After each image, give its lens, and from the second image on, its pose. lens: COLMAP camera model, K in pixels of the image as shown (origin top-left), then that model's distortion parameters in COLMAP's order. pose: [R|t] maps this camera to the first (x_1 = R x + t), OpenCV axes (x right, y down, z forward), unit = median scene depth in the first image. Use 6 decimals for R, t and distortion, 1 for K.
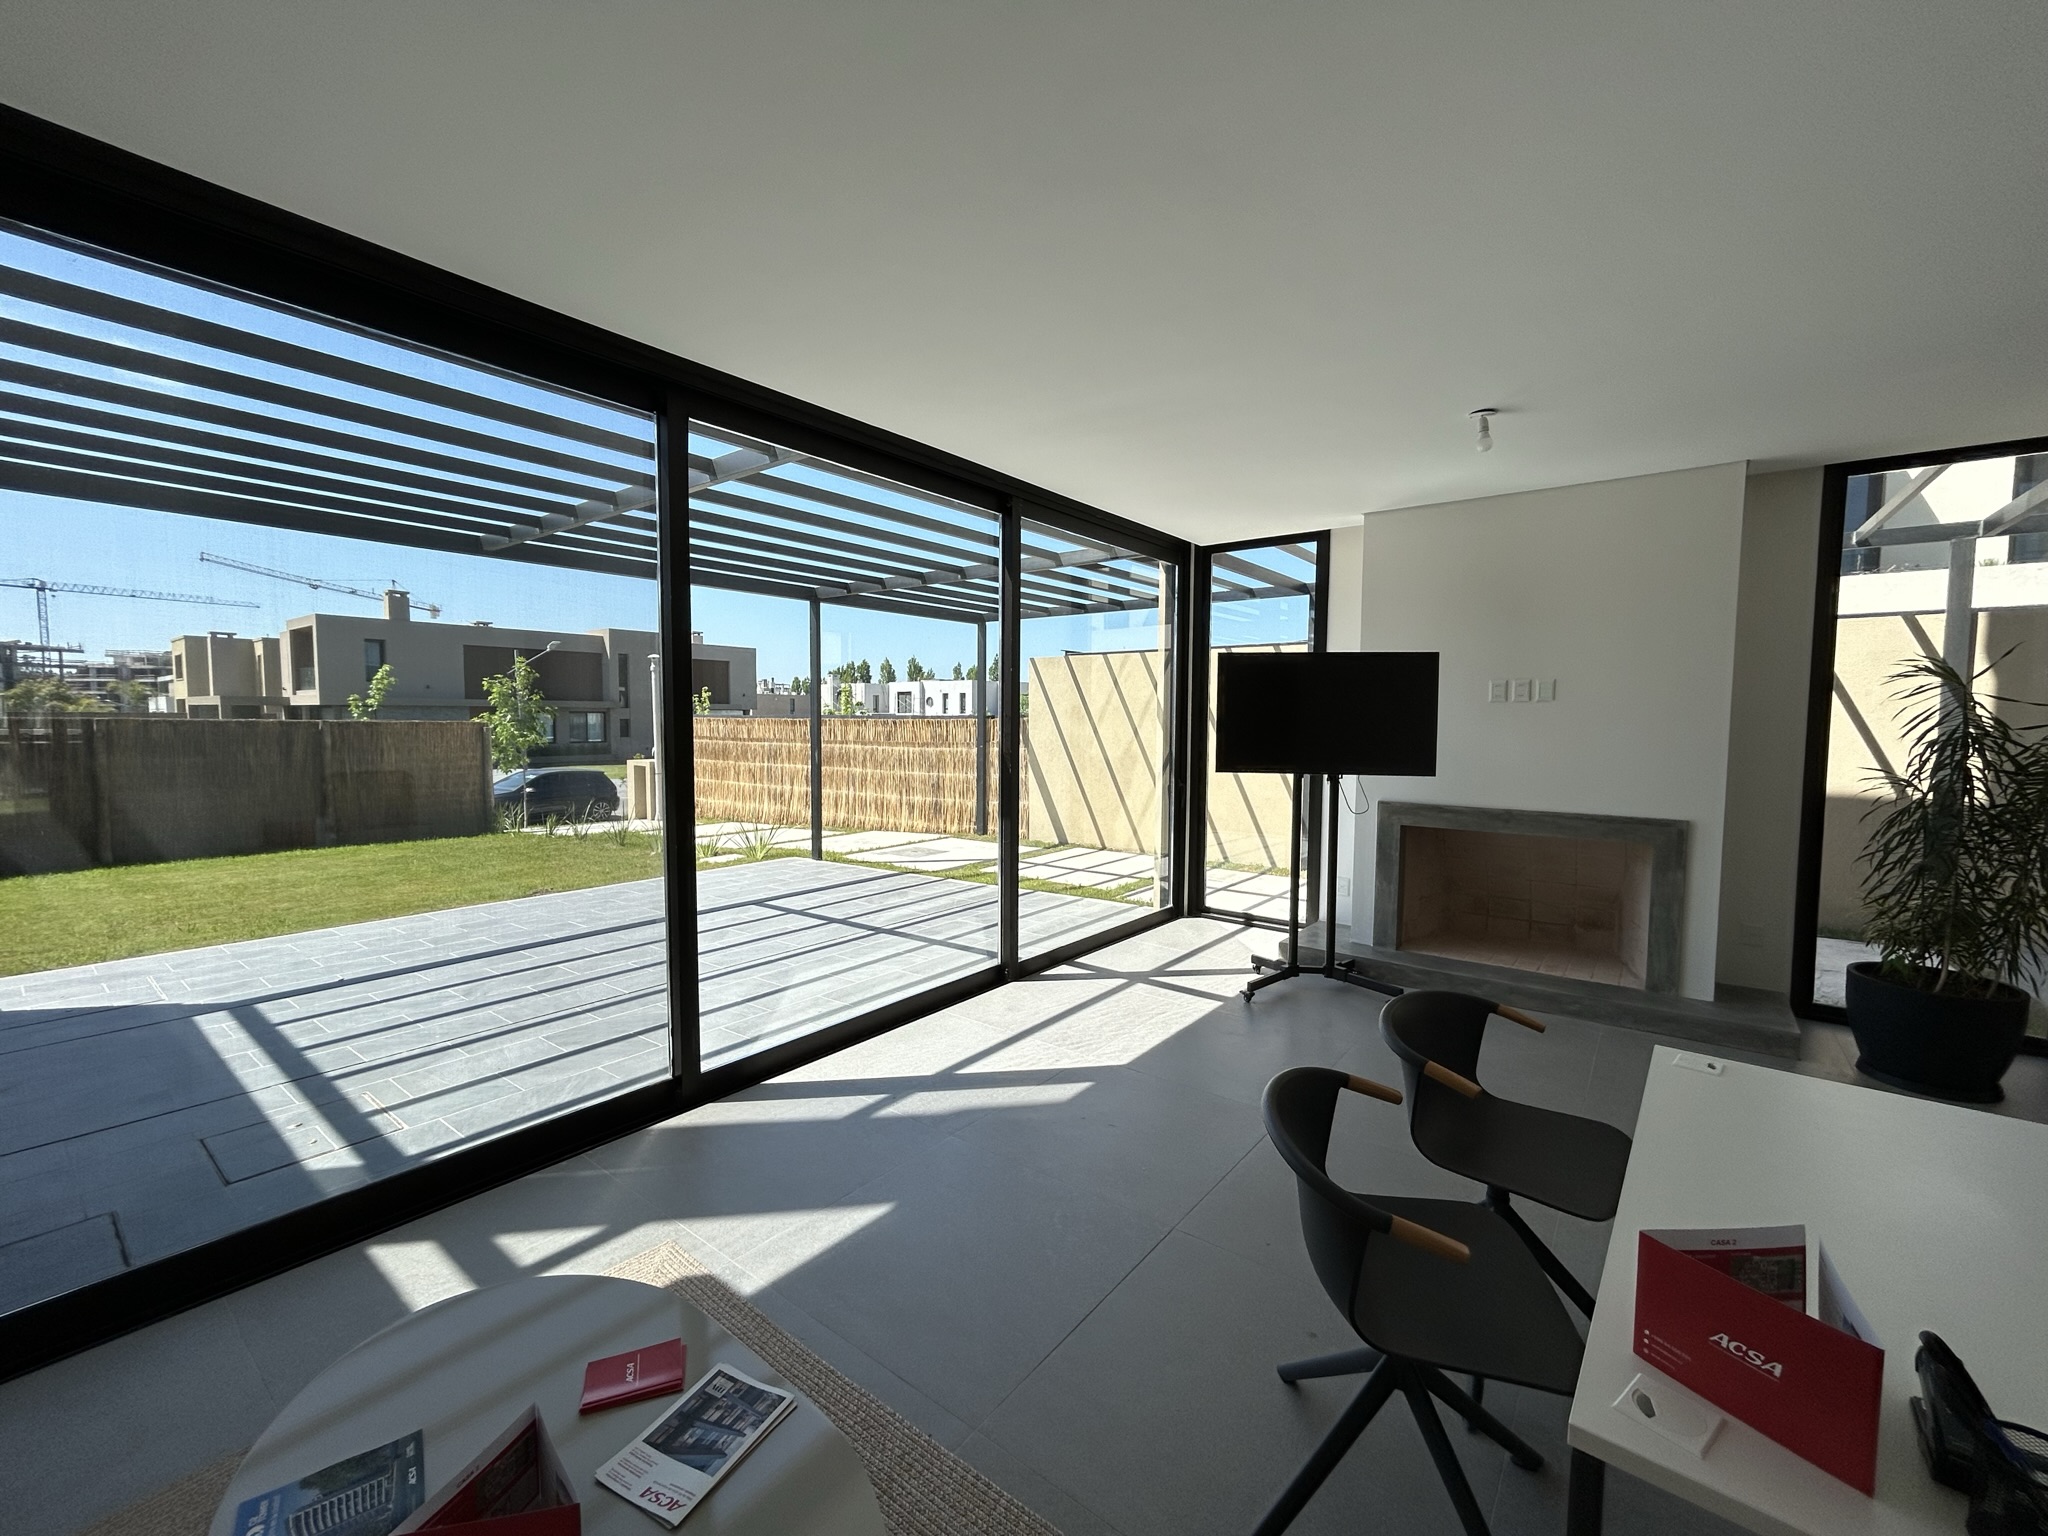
lens RADIAL K [[833.4, 0, 1018.3], [0, 833.4, 764.1], [0, 0, 1]] dist [0.001237, -0.000065]
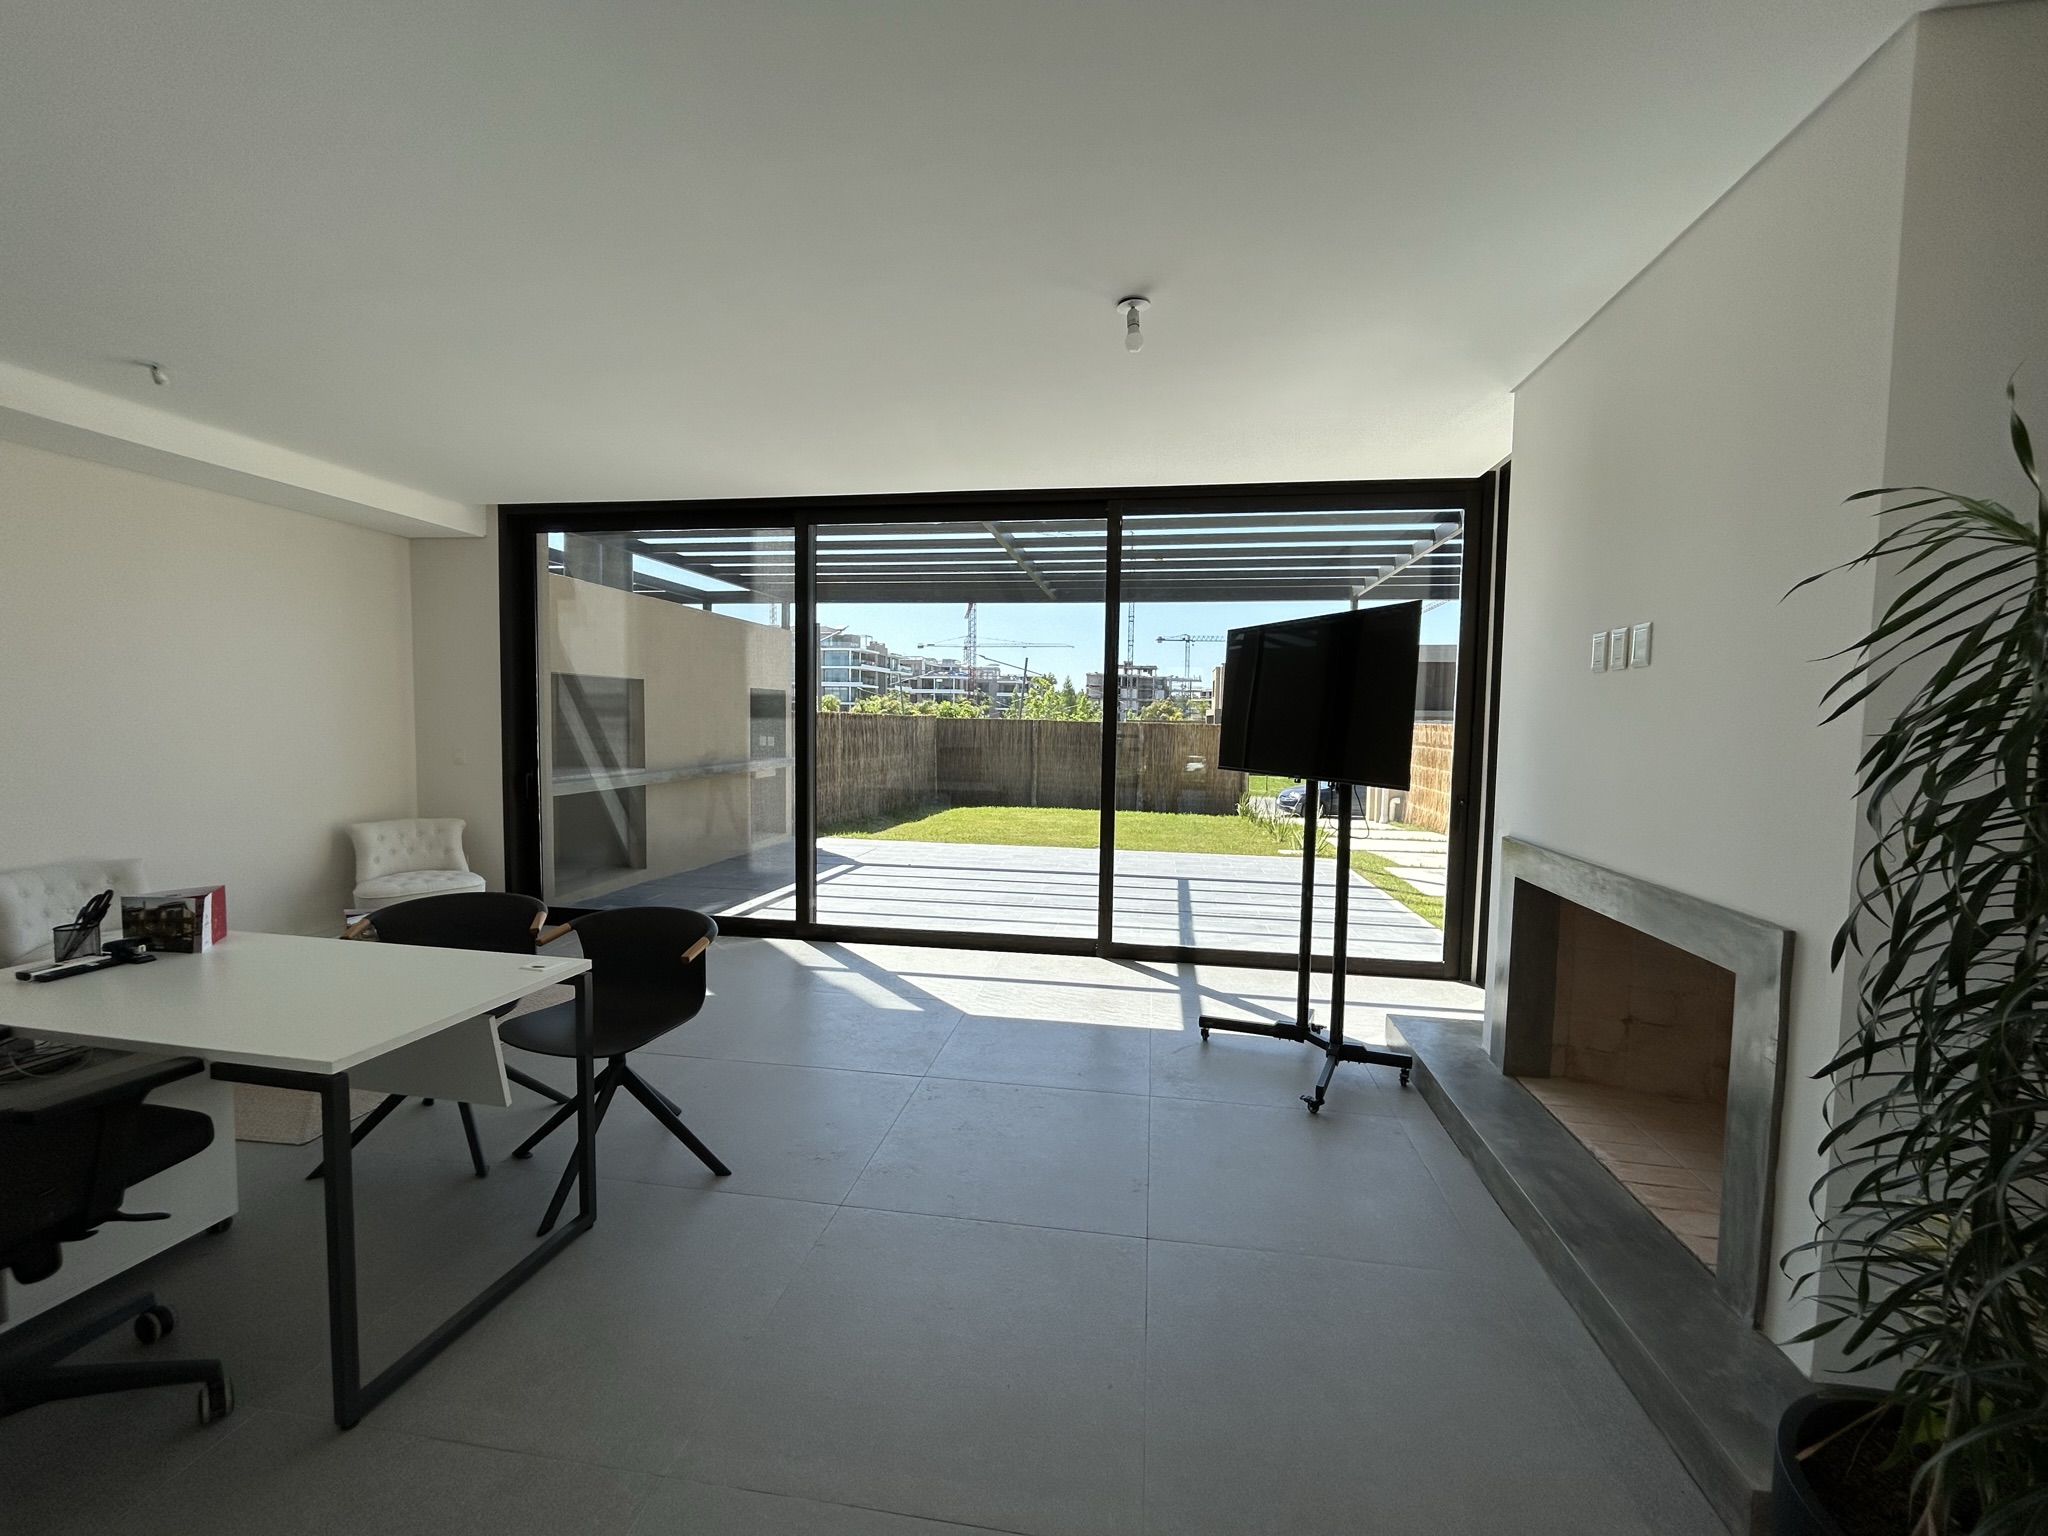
lens RADIAL K [[833.4, 0, 1018.3], [0, 833.4, 764.1], [0, 0, 1]] dist [0.001237, -0.000065]
pose [[0.477204, 0.048271, -0.877466, 0.868061], [-0.060994, 0.997902, 0.021725, -0.001294], [0.876673, 0.043153, 0.479147, 0.394520]]
